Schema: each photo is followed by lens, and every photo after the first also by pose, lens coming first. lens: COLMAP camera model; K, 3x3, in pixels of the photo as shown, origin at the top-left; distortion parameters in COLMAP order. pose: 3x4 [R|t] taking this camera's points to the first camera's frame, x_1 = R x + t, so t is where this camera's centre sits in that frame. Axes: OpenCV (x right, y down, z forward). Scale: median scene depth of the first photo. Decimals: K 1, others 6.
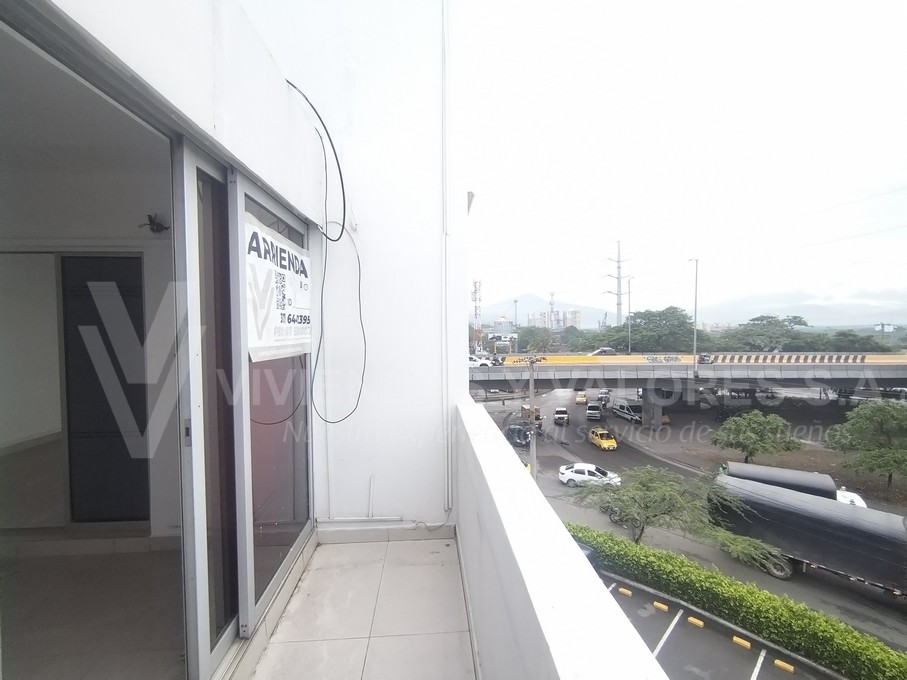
lens RADIAL K [[428.1, 0, 457.1], [0, 428.1, 337.2], [0, 0, 1]] dist [-0.002346, 0.000766]
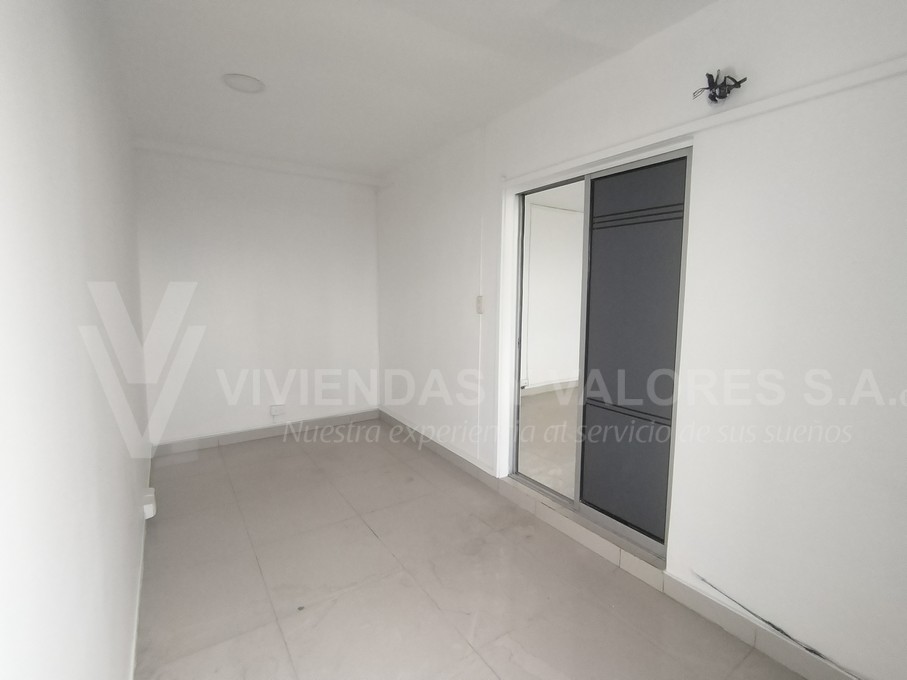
lens RADIAL K [[428.1, 0, 457.1], [0, 428.1, 337.2], [0, 0, 1]] dist [-0.002346, 0.000766]
pose [[0.504796, 0.099892, -0.857440, -0.333554], [-0.036452, 0.994863, 0.094442, 0.037046], [0.862469, -0.016419, 0.505844, 0.370037]]
